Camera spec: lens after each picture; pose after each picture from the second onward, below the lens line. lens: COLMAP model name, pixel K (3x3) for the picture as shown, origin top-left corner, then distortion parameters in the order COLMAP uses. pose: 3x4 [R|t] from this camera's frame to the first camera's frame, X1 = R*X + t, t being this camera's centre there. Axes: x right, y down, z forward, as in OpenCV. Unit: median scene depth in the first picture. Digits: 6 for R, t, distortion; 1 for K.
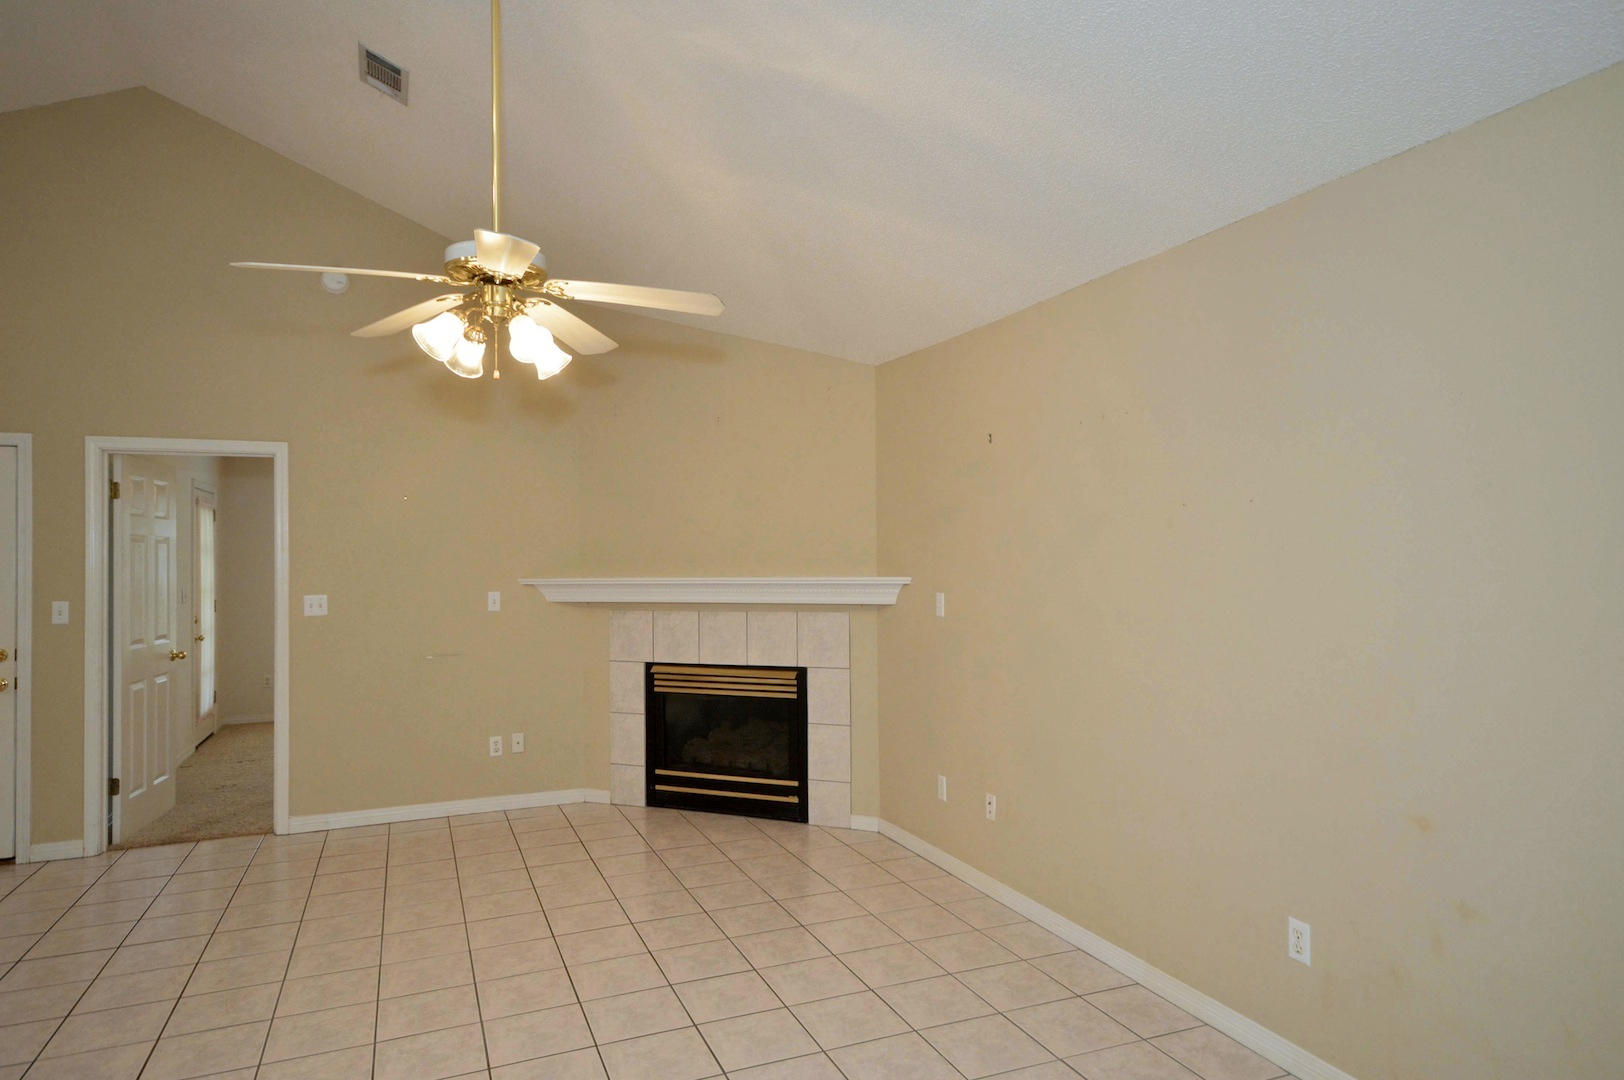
lens RADIAL K [[994.6, 0, 805.1], [0, 994.6, 535.2], [0, 0, 1]] dist [0.021509, 0.000642]
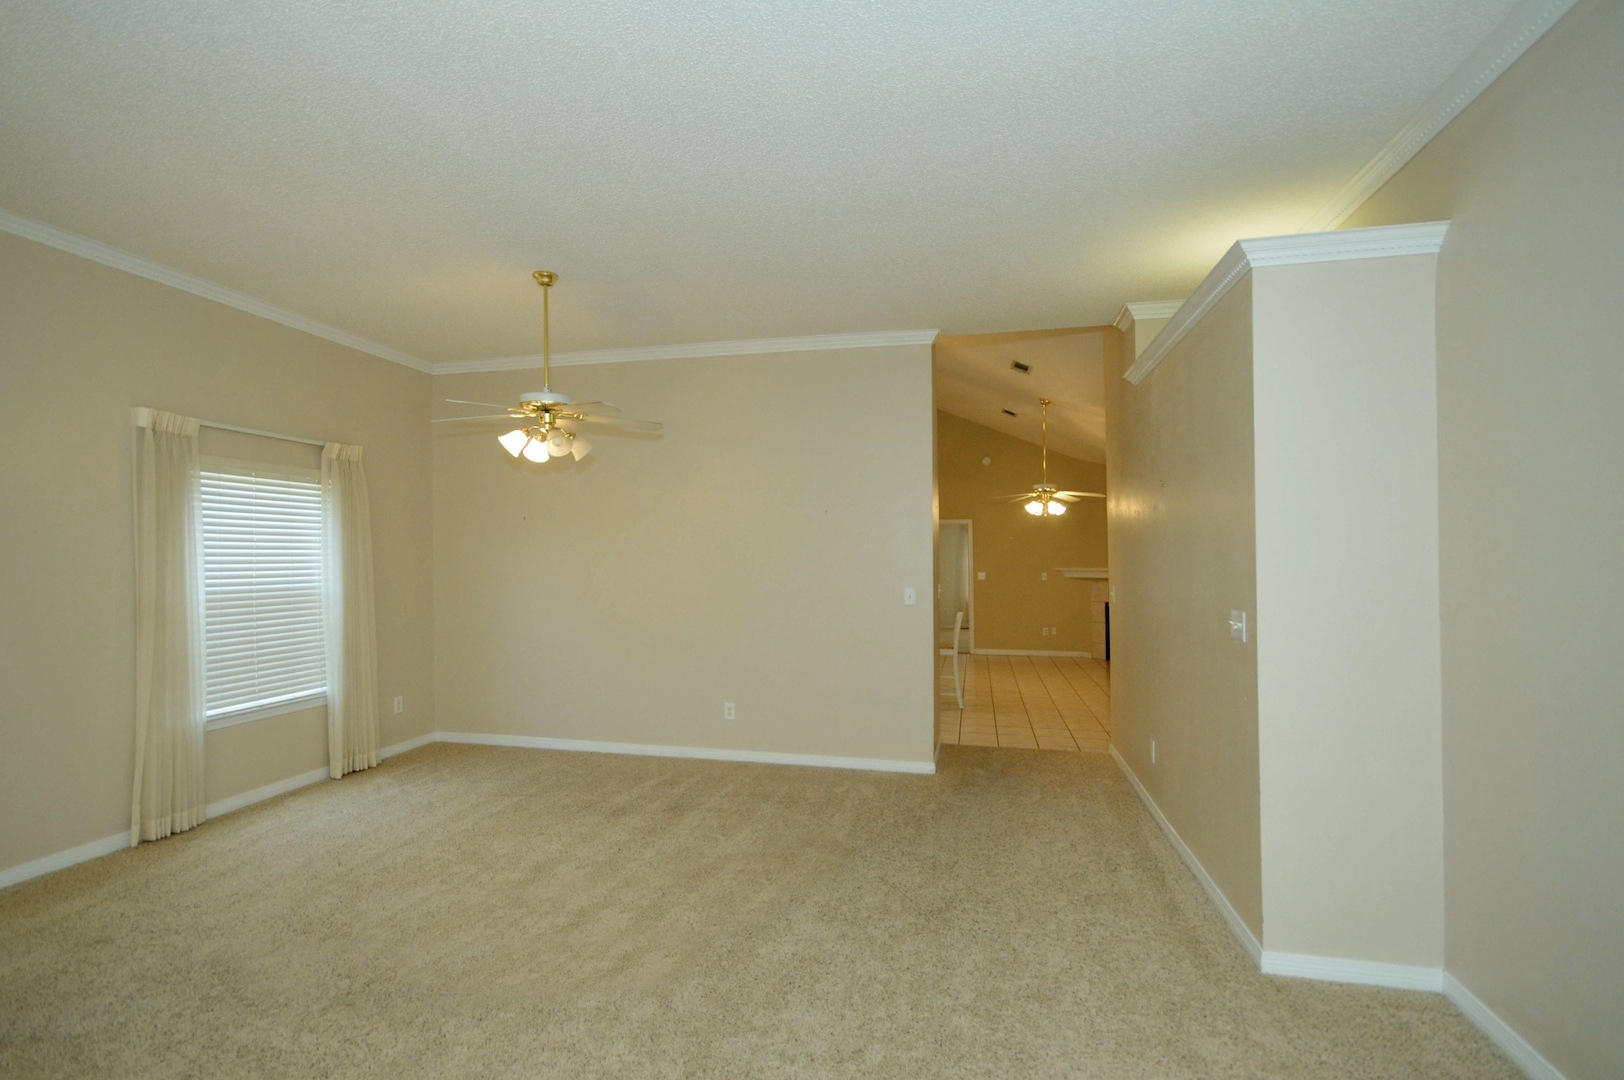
lens RADIAL K [[755.9, 0, 801.0], [0, 755.9, 537.8], [0, 0, 1]] dist [0.006308, -0.006724]
pose [[0.818645, -0.012725, -0.574160, 0.329286], [0.007719, 0.999908, -0.011155, -0.019543], [0.574249, 0.004700, 0.818667, -1.066738]]
